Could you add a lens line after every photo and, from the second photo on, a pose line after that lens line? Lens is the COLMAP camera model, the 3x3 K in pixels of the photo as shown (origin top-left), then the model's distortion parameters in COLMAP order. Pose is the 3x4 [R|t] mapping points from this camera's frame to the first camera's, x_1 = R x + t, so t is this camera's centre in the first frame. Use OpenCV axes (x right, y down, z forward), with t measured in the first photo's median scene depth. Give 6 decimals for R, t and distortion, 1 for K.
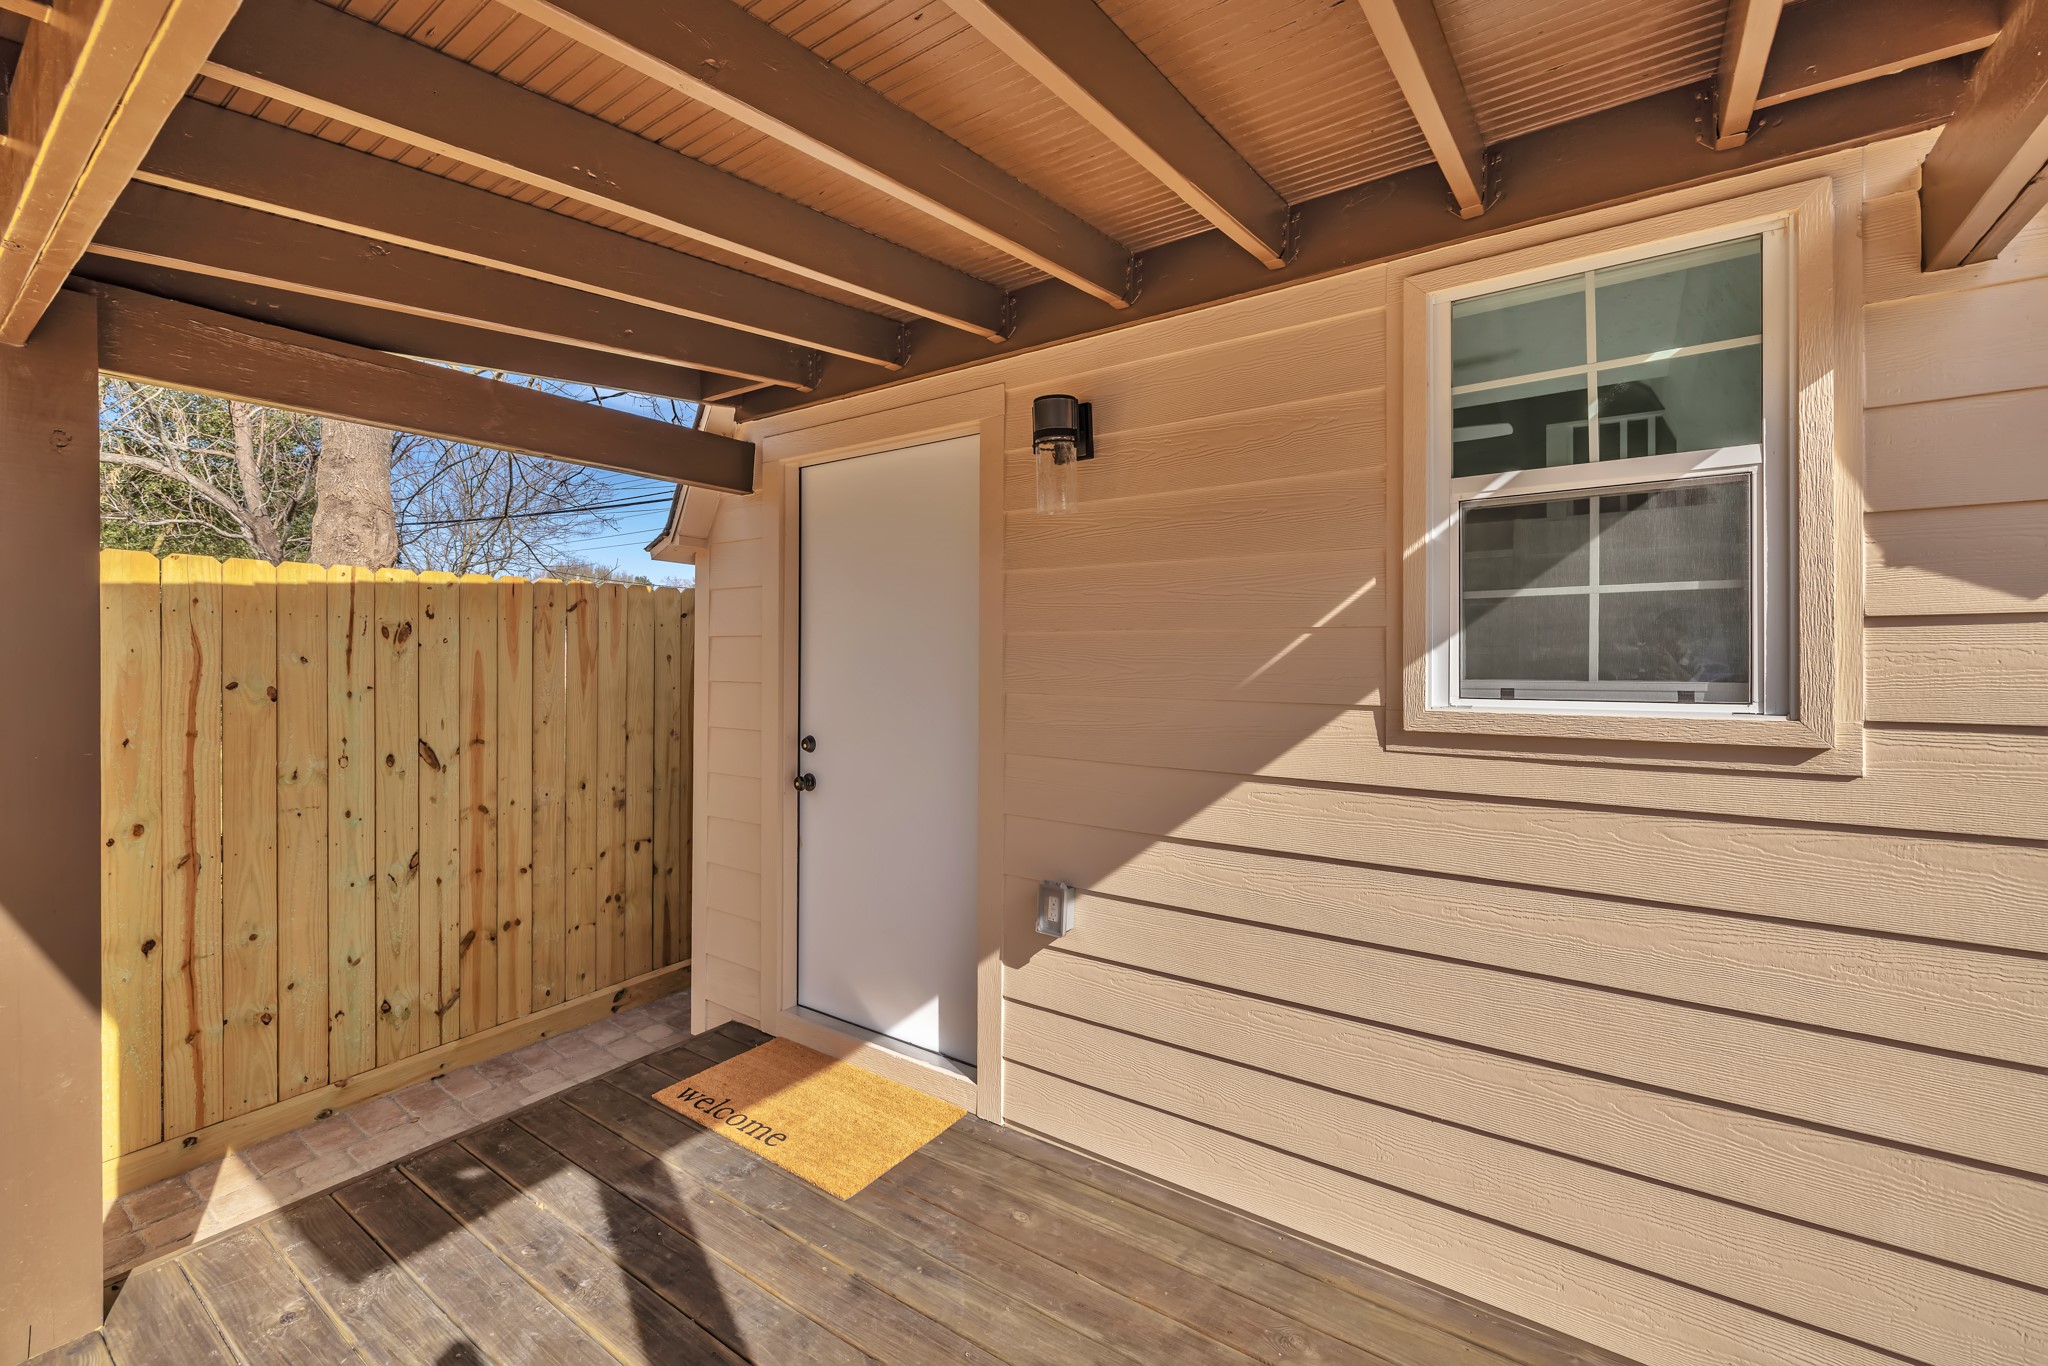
lens RADIAL K [[853.4, 0, 1012.8], [0, 853.4, 666.5], [0, 0, 1]] dist [-0.001449, -0.000059]
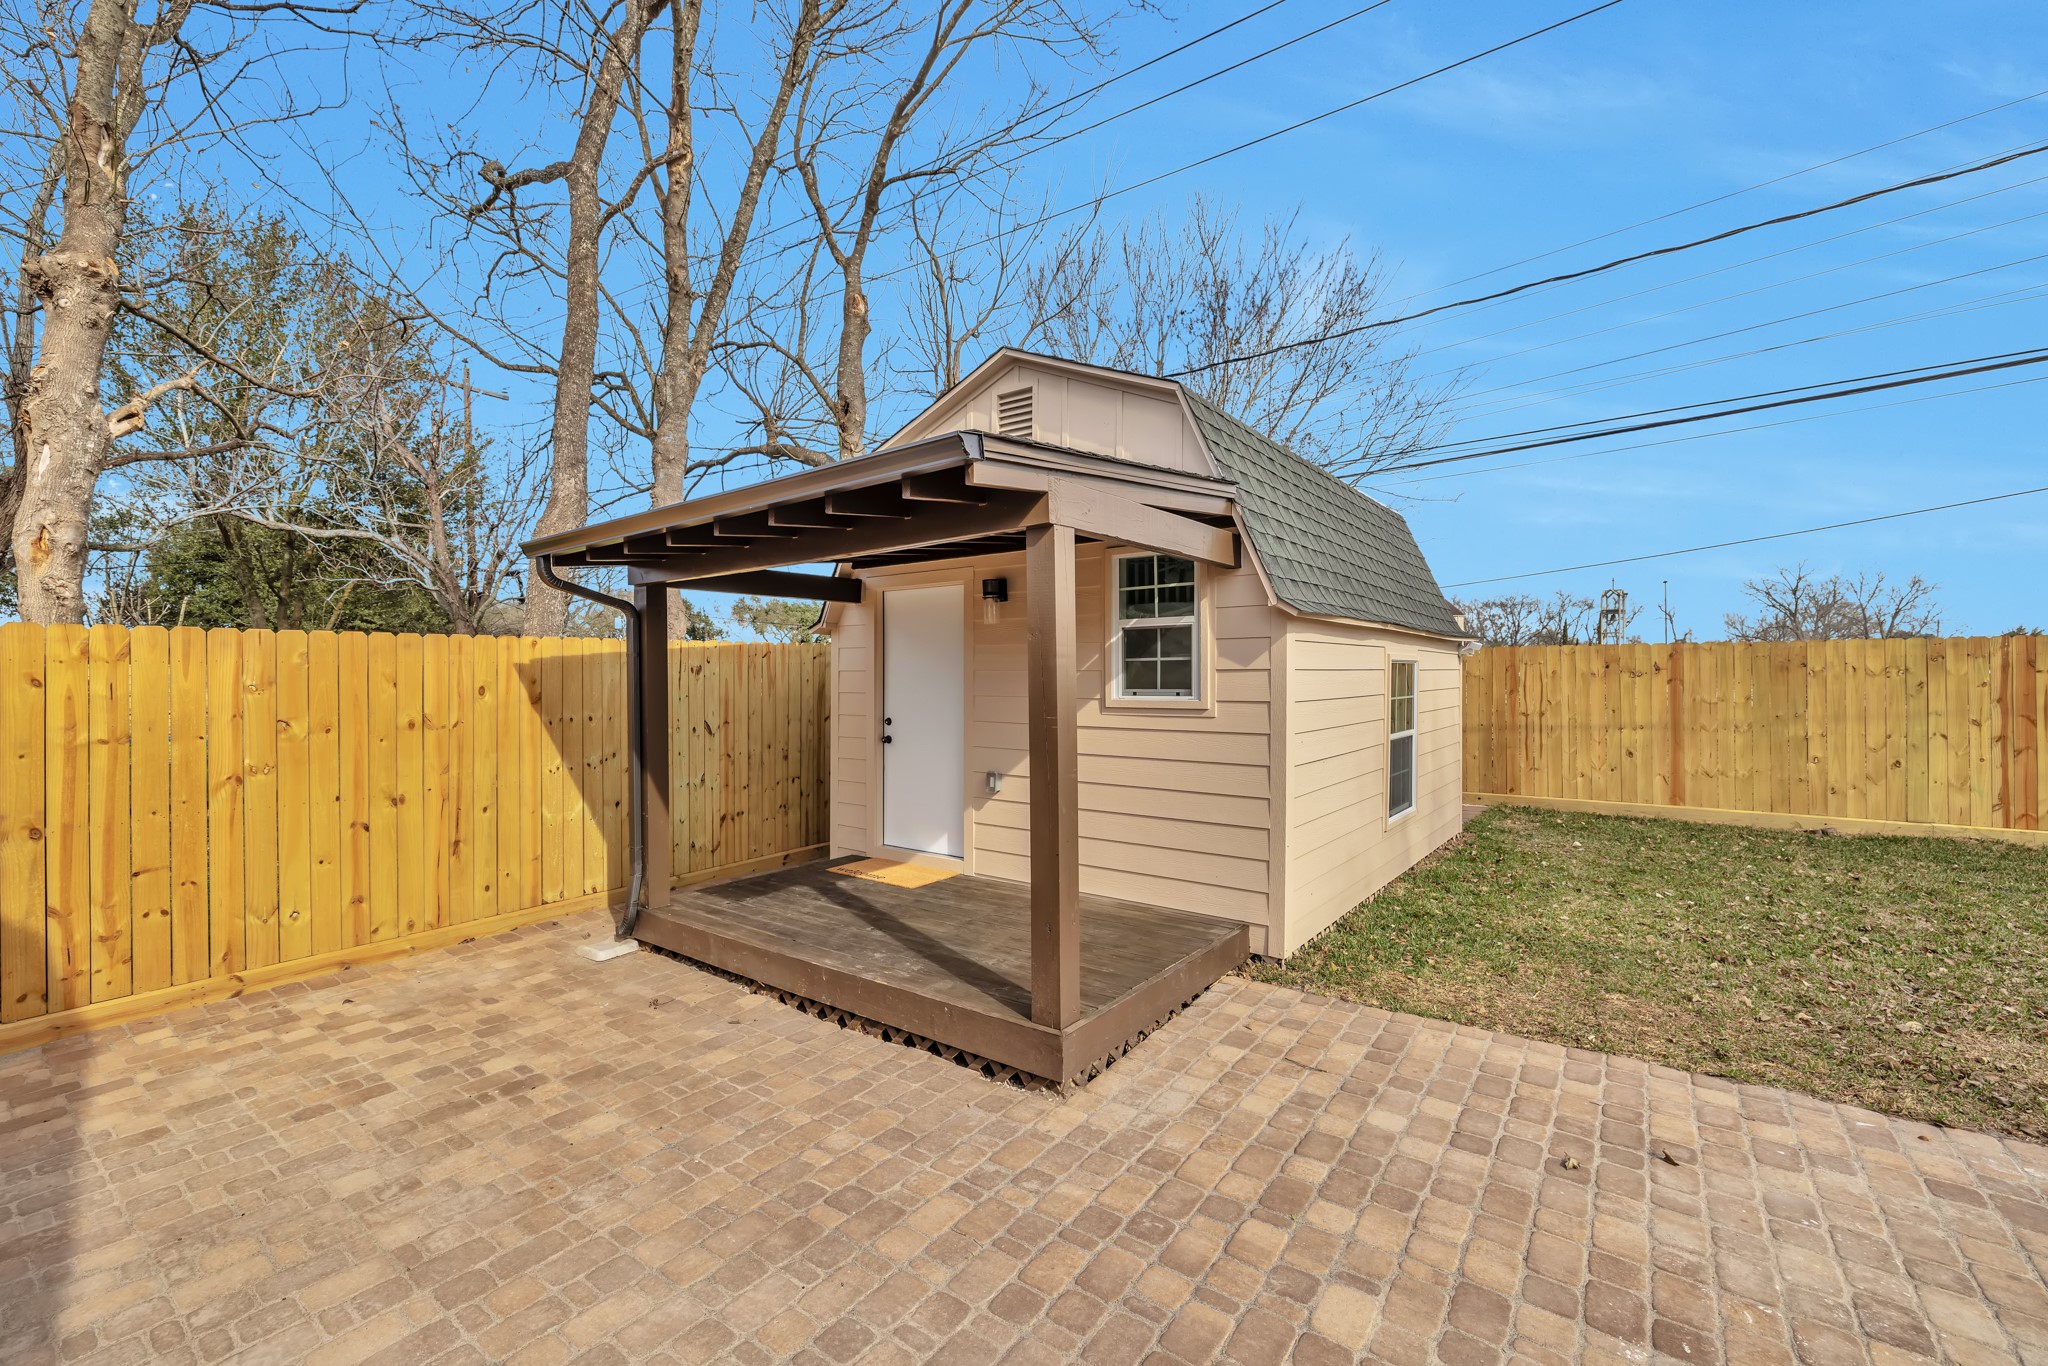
lens RADIAL K [[861.2, 0, 1024.0], [0, 861.2, 683.0], [0, 0, 1]] dist [-0.000623, 0.000142]
pose [[0.999700, -0.005754, -0.023828, 0.153264], [0.005773, 0.999983, 0.000709, -0.005752], [0.023824, -0.000847, 0.999716, -1.150353]]
